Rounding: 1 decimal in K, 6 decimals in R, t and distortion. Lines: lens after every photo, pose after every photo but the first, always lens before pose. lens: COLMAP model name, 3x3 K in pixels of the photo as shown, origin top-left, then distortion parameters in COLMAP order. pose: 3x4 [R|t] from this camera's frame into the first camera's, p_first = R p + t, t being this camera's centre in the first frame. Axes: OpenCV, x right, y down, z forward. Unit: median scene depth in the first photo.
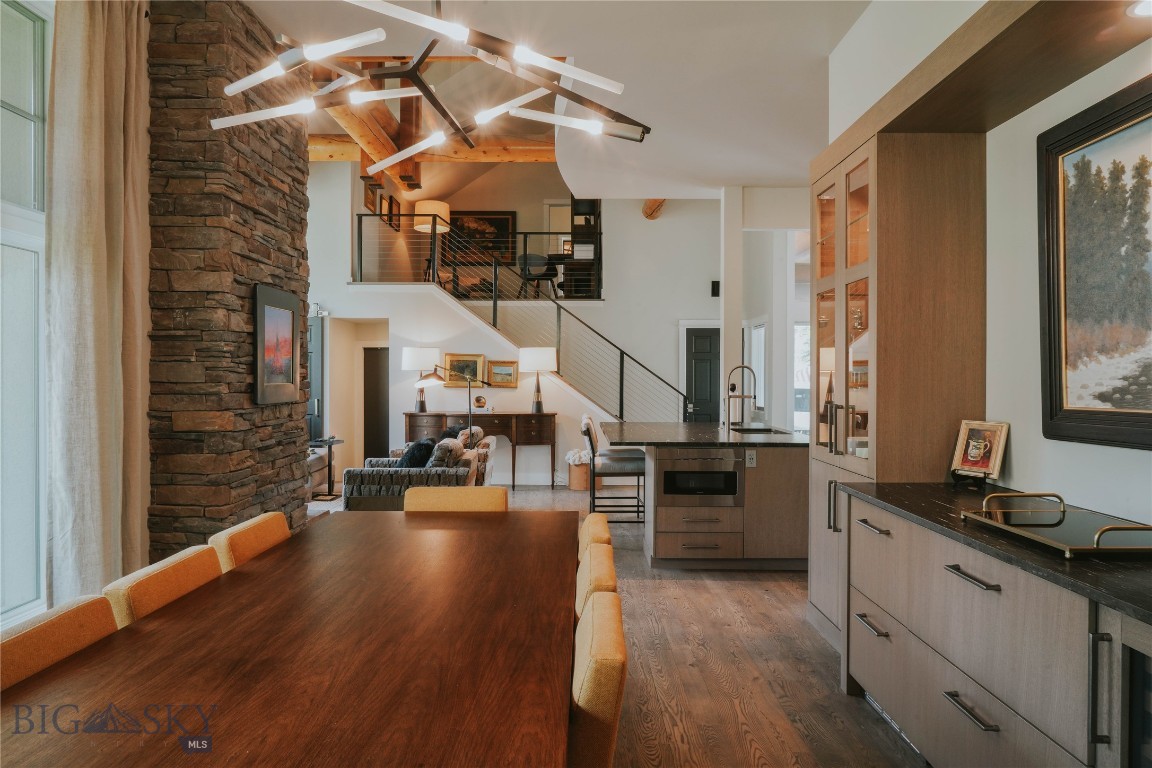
lens RADIAL K [[785.1, 0, 575.3], [0, 785.1, 382.5], [0, 0, 1]] dist [-0.029105, 0.014799]
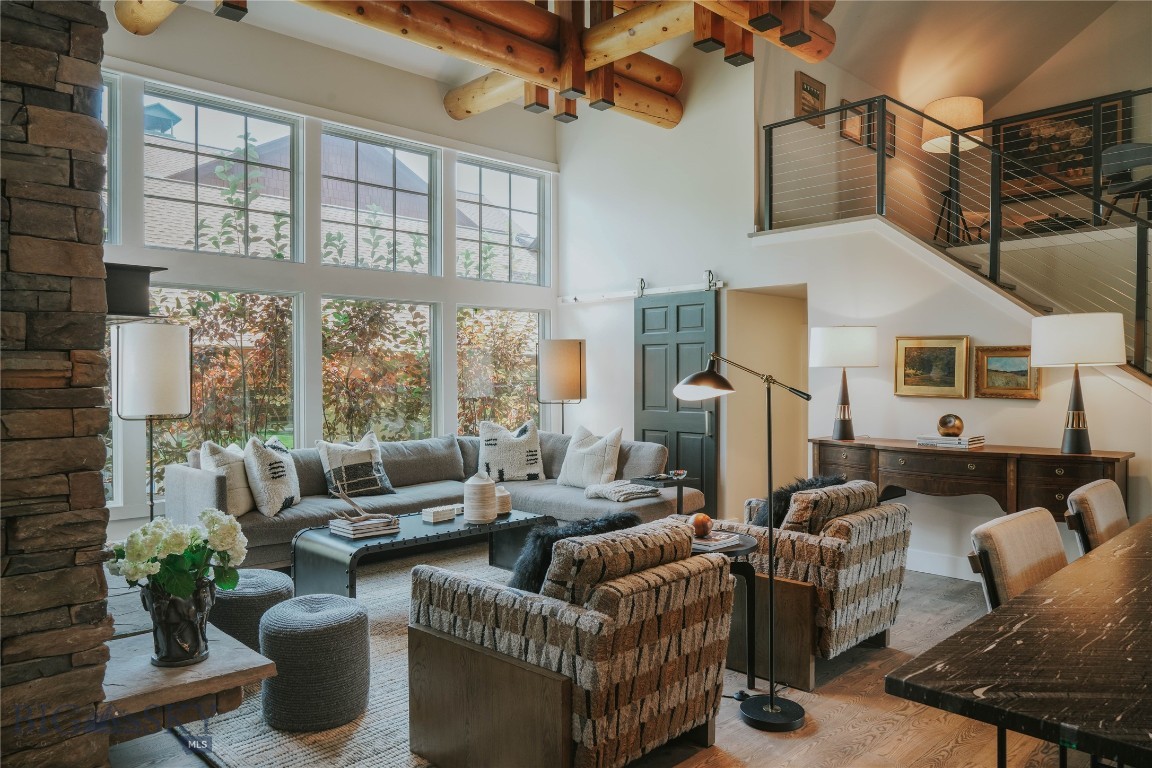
lens RADIAL K [[785.1, 0, 563.7], [0, 785.1, 384.5], [0, 0, 1]] dist [-0.029105, 0.014799]
pose [[0.684791, 0.002420, -0.728736, 0.080841], [-0.001342, 0.999997, 0.002059, -0.003442], [0.728739, -0.000432, 0.684792, 0.447419]]
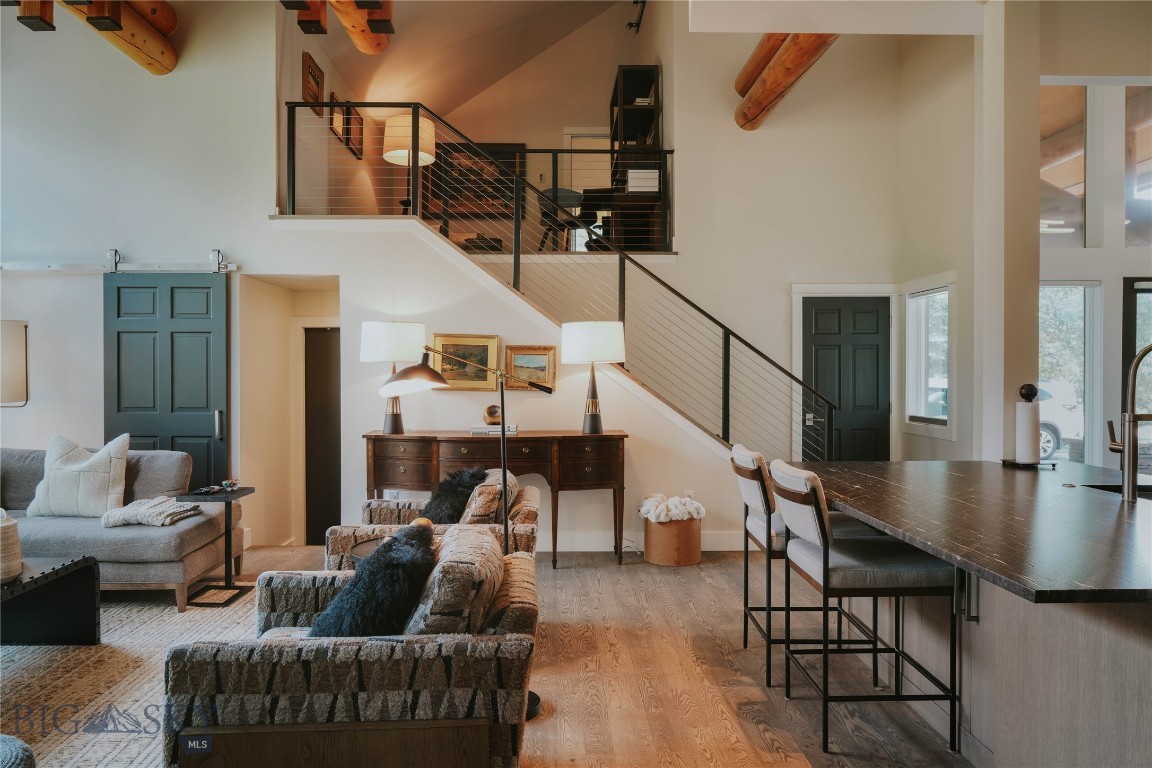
lens RADIAL K [[785.1, 0, 567.0], [0, 785.1, 379.2], [0, 0, 1]] dist [-0.029105, 0.014799]
pose [[0.999751, -0.003678, 0.021997, -0.079009], [0.003639, 0.999992, 0.001789, -0.003115], [-0.022004, -0.001708, 0.999756, 0.404942]]
